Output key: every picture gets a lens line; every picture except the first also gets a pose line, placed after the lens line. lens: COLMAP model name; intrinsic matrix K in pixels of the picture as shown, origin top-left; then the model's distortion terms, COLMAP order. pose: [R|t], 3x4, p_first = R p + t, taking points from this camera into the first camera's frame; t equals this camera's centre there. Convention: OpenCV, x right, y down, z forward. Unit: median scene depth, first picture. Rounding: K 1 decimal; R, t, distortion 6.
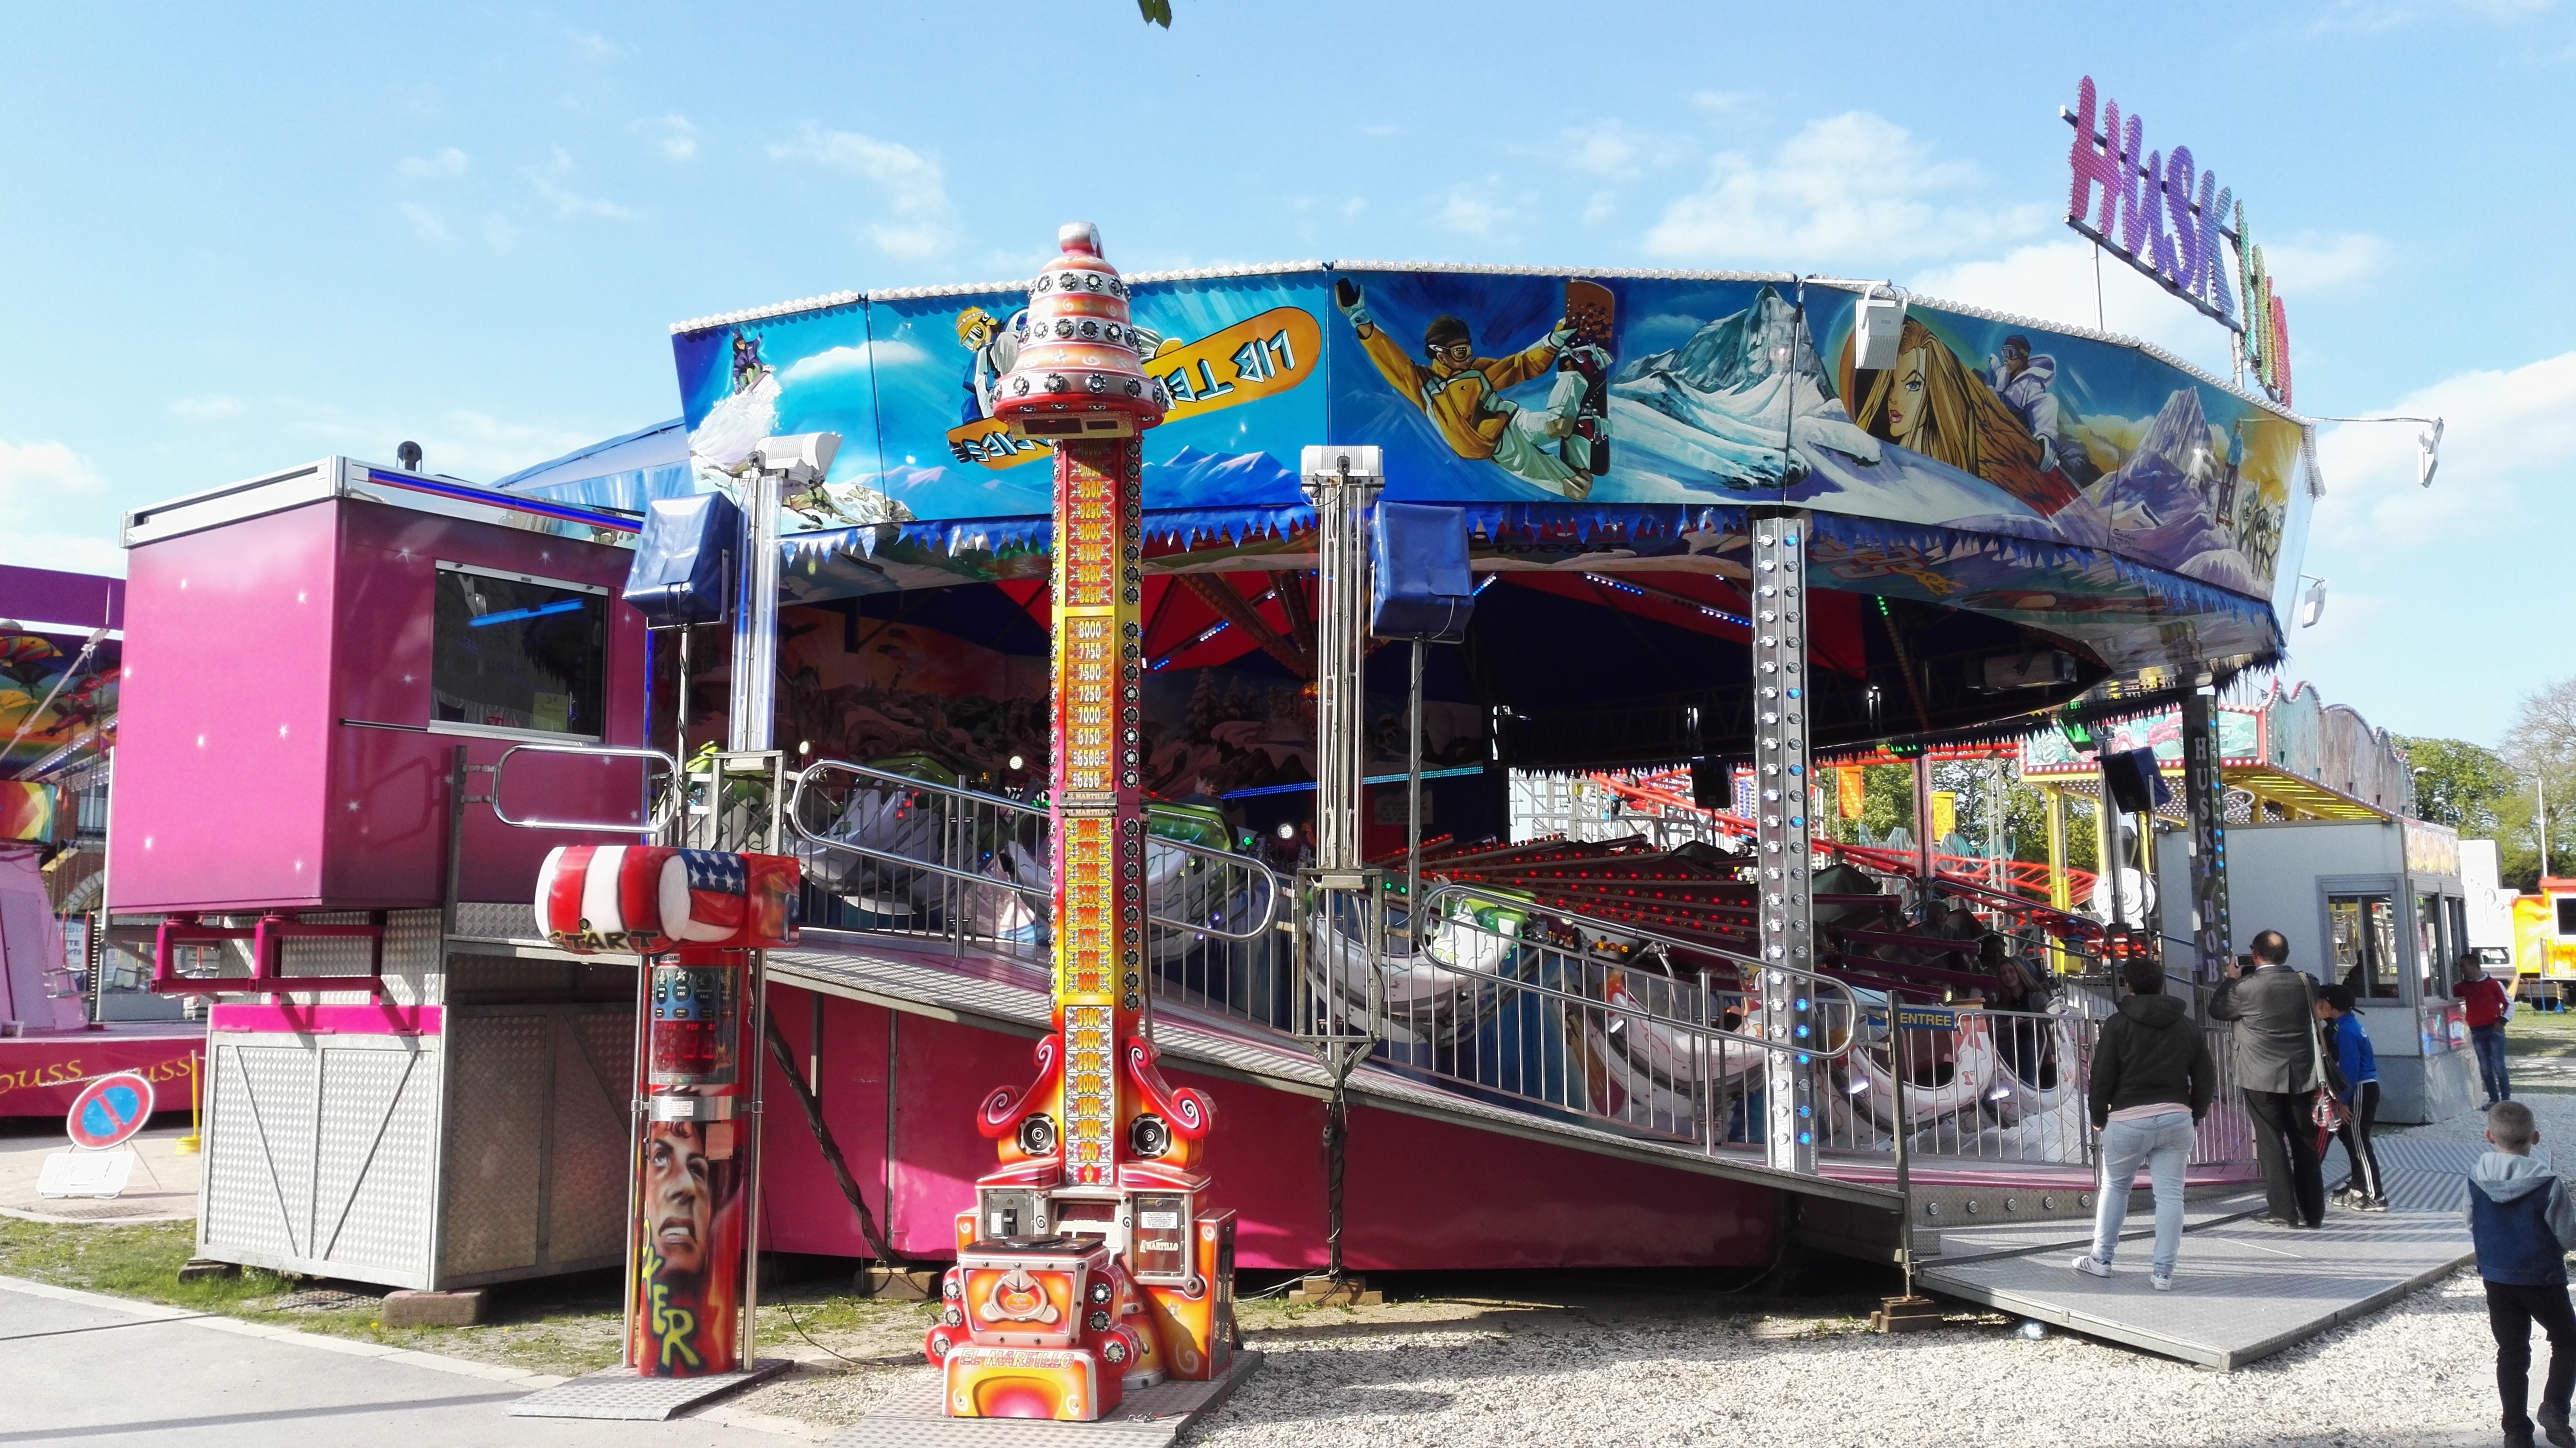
lens RADIAL K [[2077.6, 0, 1294.8], [0, 2077.6, 758.4], [0, 0, 1]] dist [0.034922, 0.013259]
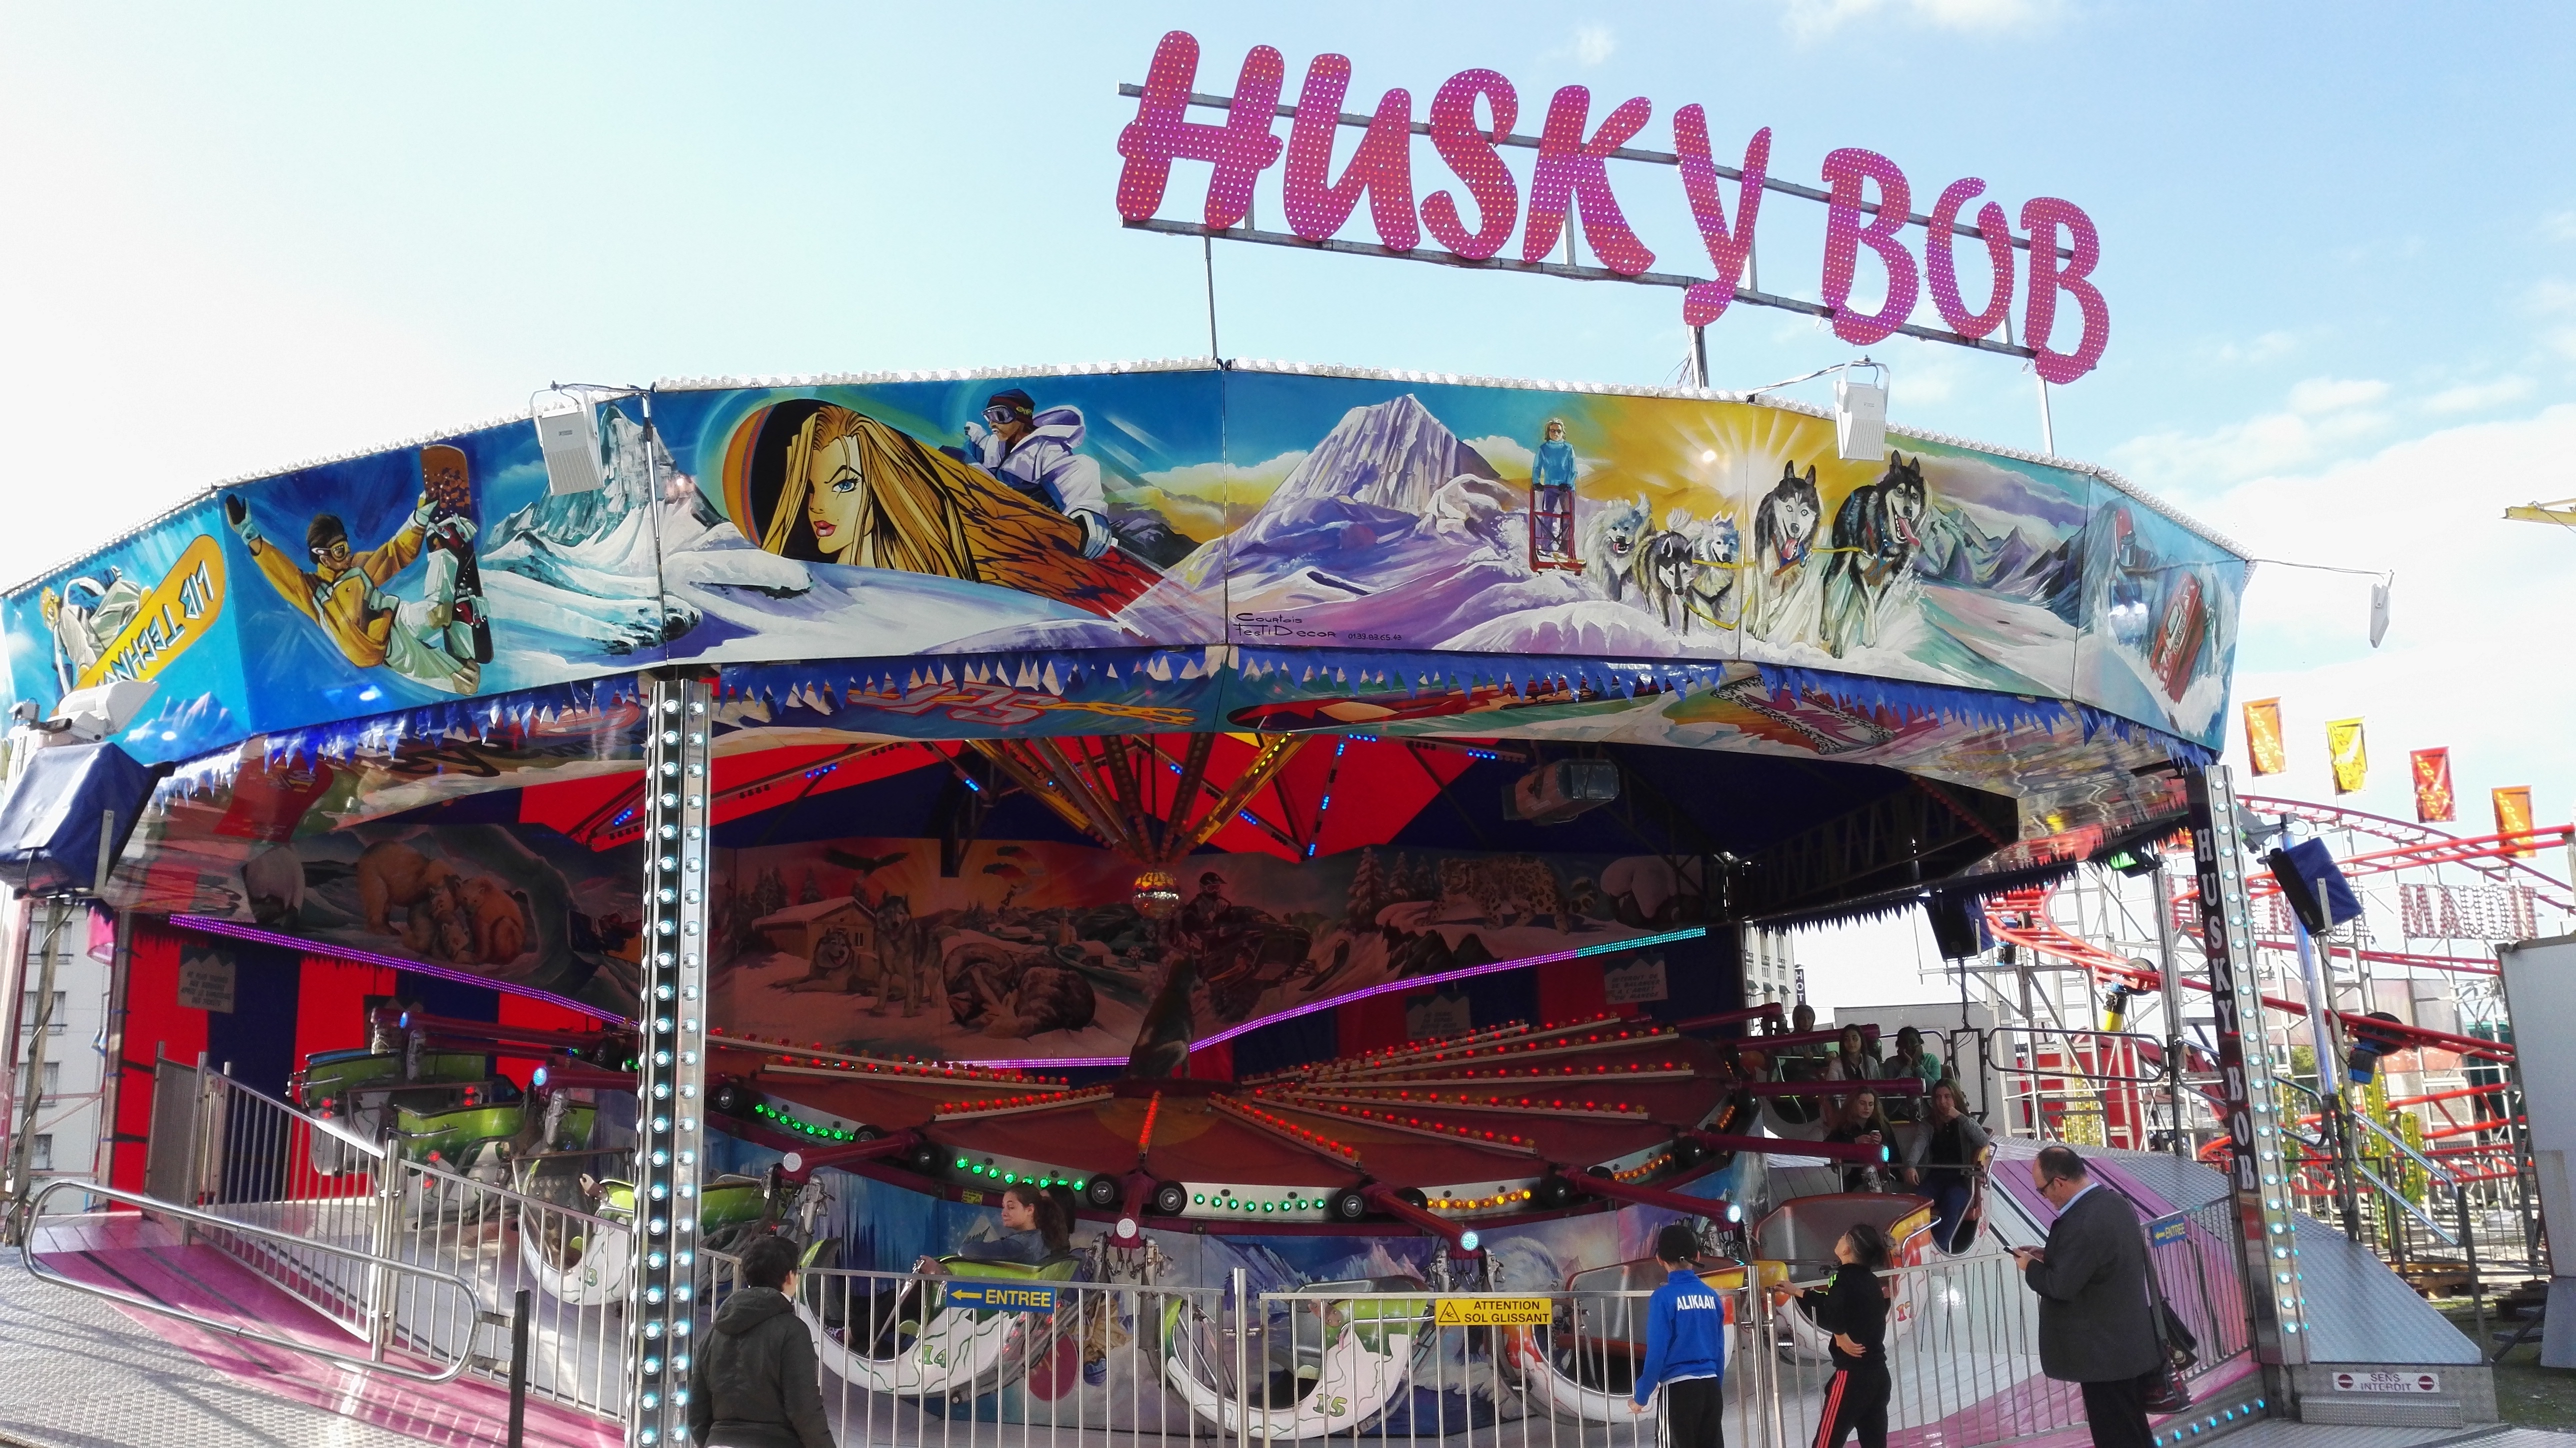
lens RADIAL K [[2077.6, 0, 1294.8], [0, 2077.6, 758.4], [0, 0, 1]] dist [0.034922, 0.013259]
pose [[0.865892, -0.125676, -0.484186, 0.808272], [0.086708, 0.990982, -0.102158, 0.017236], [0.492658, 0.046475, 0.868981, 0.409034]]
